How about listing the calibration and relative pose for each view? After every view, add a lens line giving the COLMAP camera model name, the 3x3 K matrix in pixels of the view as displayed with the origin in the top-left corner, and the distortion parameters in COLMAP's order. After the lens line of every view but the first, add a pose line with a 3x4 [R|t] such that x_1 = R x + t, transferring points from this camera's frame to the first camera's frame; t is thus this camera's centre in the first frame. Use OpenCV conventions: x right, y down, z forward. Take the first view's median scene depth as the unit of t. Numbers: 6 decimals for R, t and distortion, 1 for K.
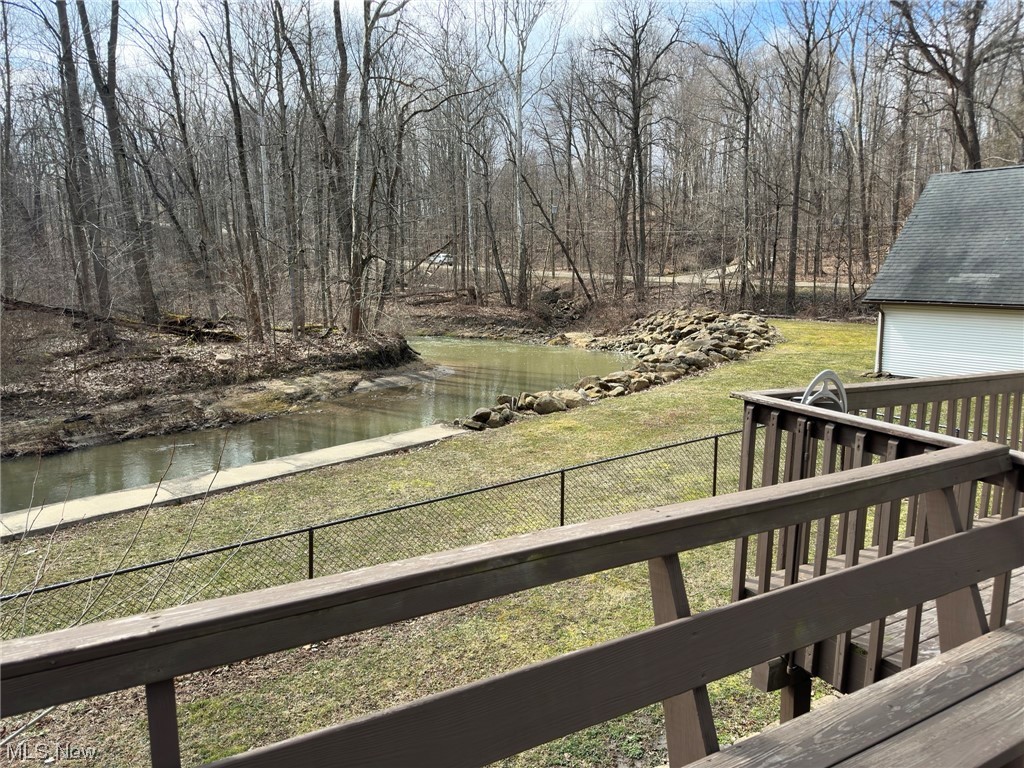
lens RADIAL K [[715.7, 0, 515.8], [0, 715.7, 382.9], [0, 0, 1]] dist [0.045818, -0.008541]
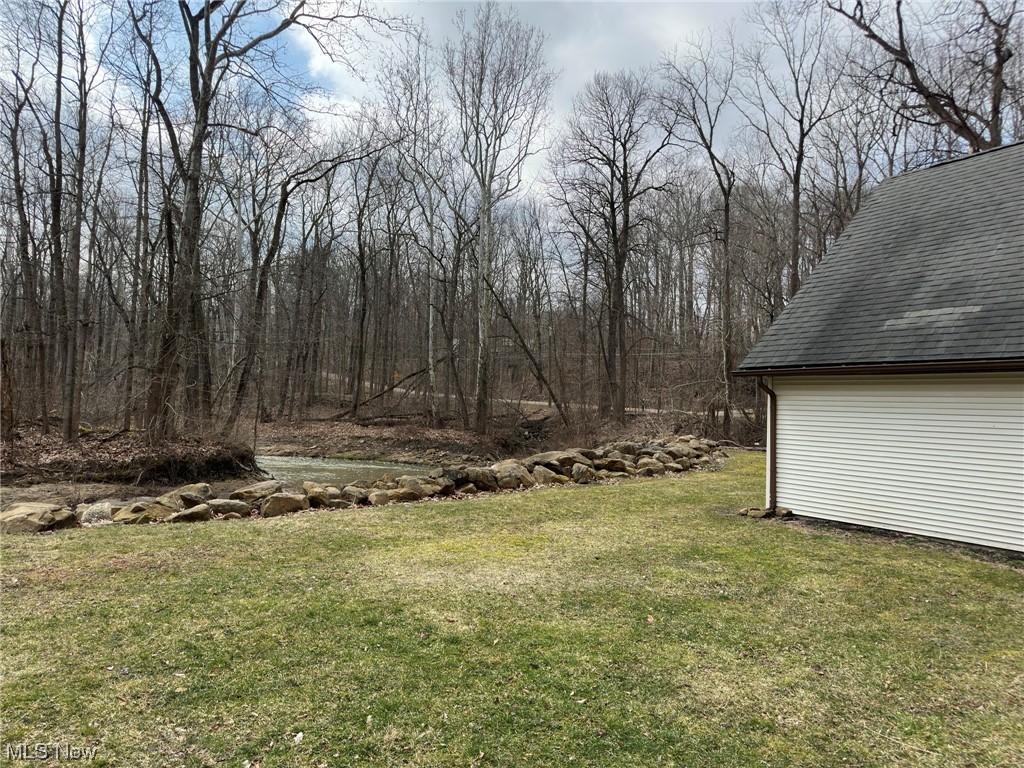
lens RADIAL K [[715.7, 0, 510.3], [0, 715.7, 391.2], [0, 0, 1]] dist [0.045818, -0.008541]
pose [[0.993398, 0.032700, -0.109958, 0.332367], [-0.052918, 0.981062, -0.186323, 0.008265], [0.101783, 0.190912, 0.976316, 0.416068]]
